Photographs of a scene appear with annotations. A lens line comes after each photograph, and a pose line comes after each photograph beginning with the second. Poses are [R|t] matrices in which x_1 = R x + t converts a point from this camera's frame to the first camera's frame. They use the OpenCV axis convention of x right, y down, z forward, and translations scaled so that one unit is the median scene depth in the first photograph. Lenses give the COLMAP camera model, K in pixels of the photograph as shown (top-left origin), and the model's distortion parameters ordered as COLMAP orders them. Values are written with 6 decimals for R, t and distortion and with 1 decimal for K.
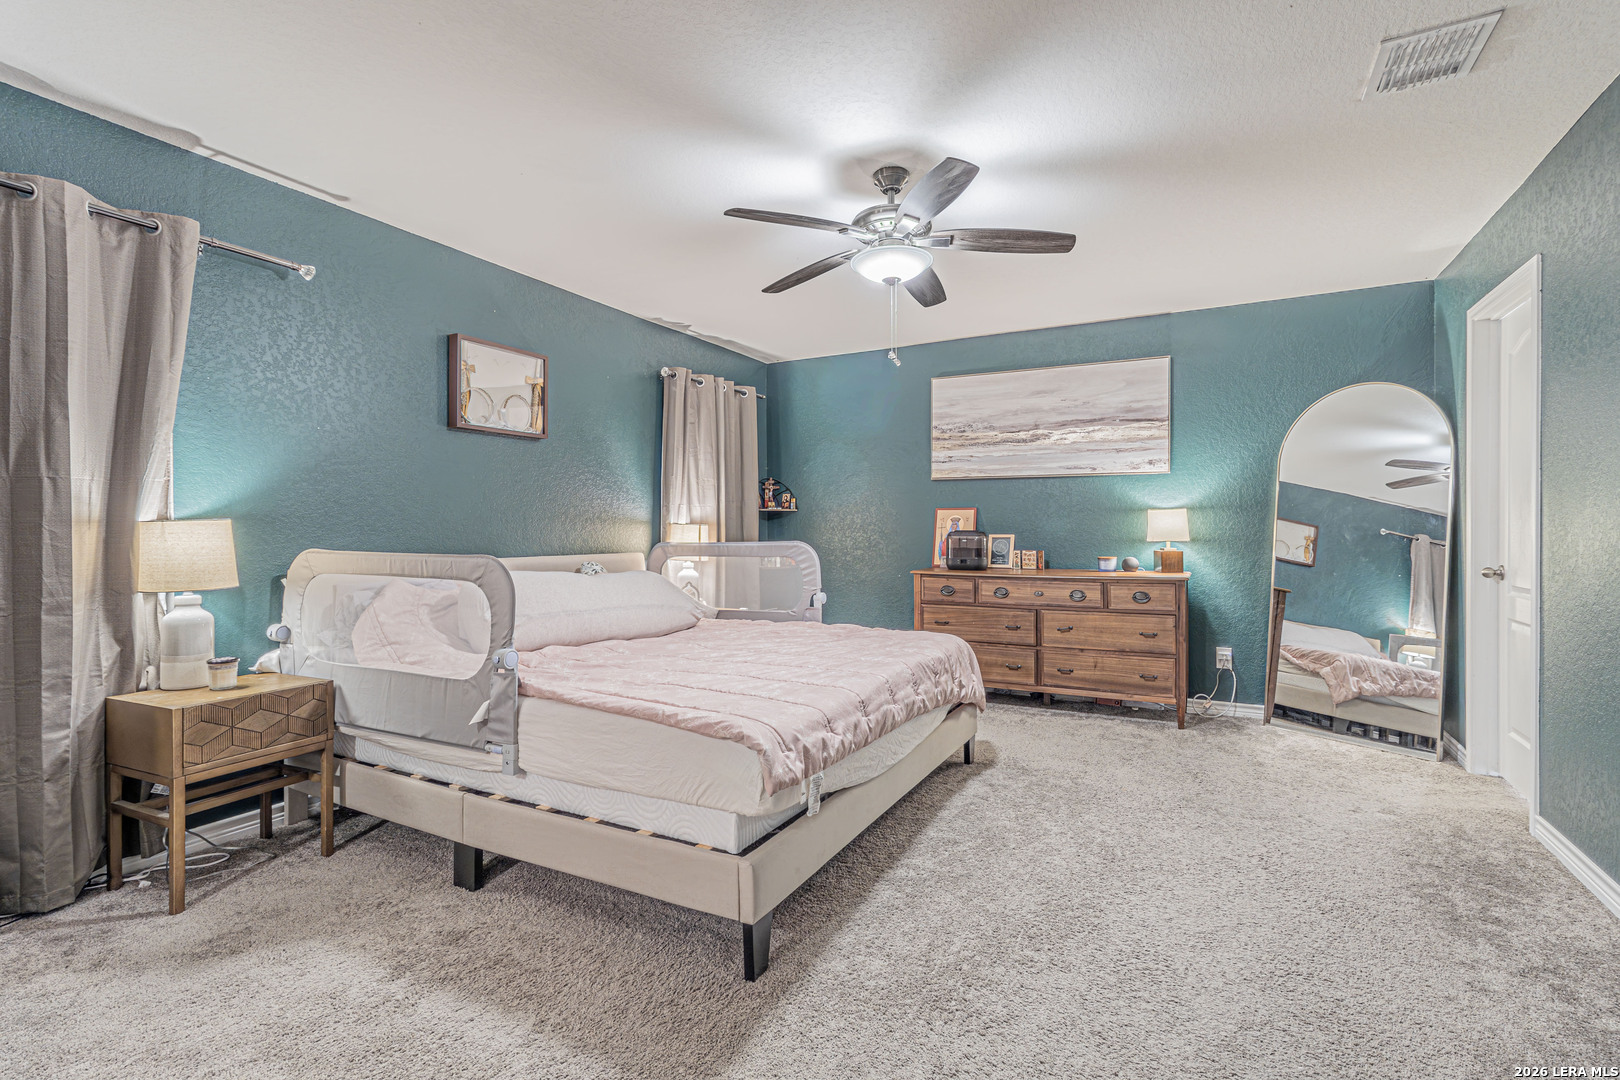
lens RADIAL K [[758.2, 0, 809.6], [0, 758.2, 533.7], [0, 0, 1]] dist [0.003018, 0.001056]
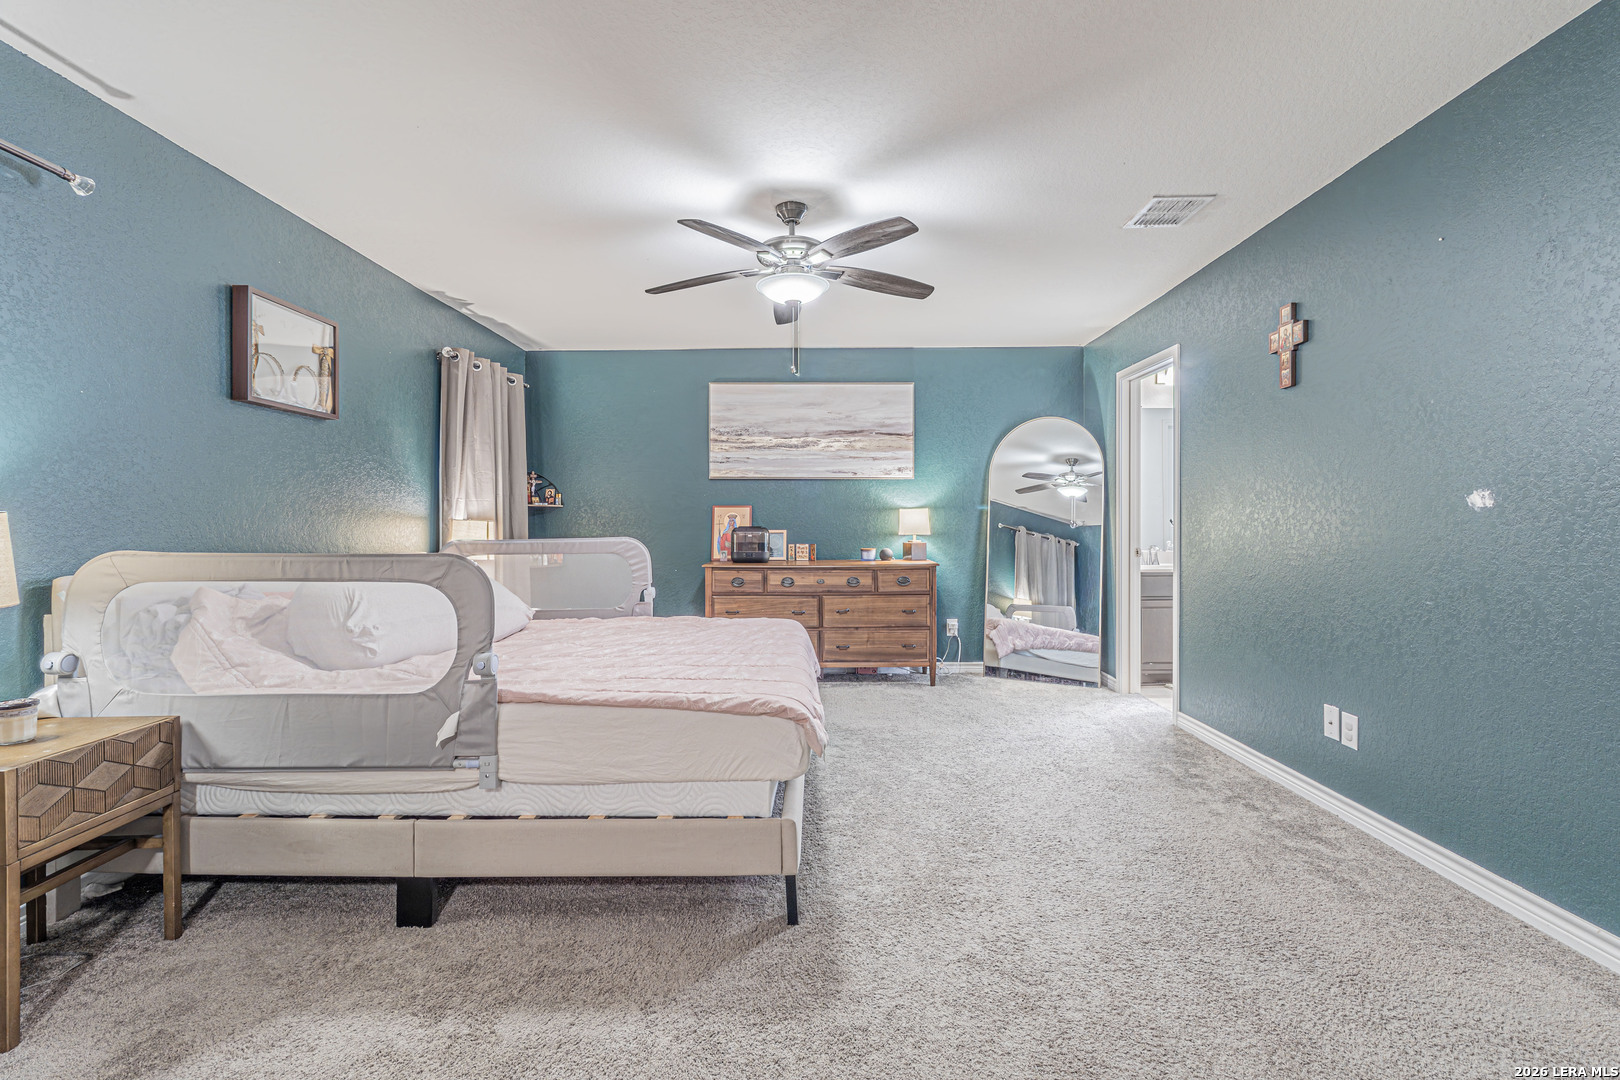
lens RADIAL K [[758.2, 0, 809.6], [0, 758.2, 533.7], [0, 0, 1]] dist [0.003018, 0.001056]
pose [[0.886888, -0.006483, 0.461938, -0.269154], [0.004655, 0.999976, 0.005096, 0.001244], [-0.461960, -0.002369, 0.886897, -0.004123]]
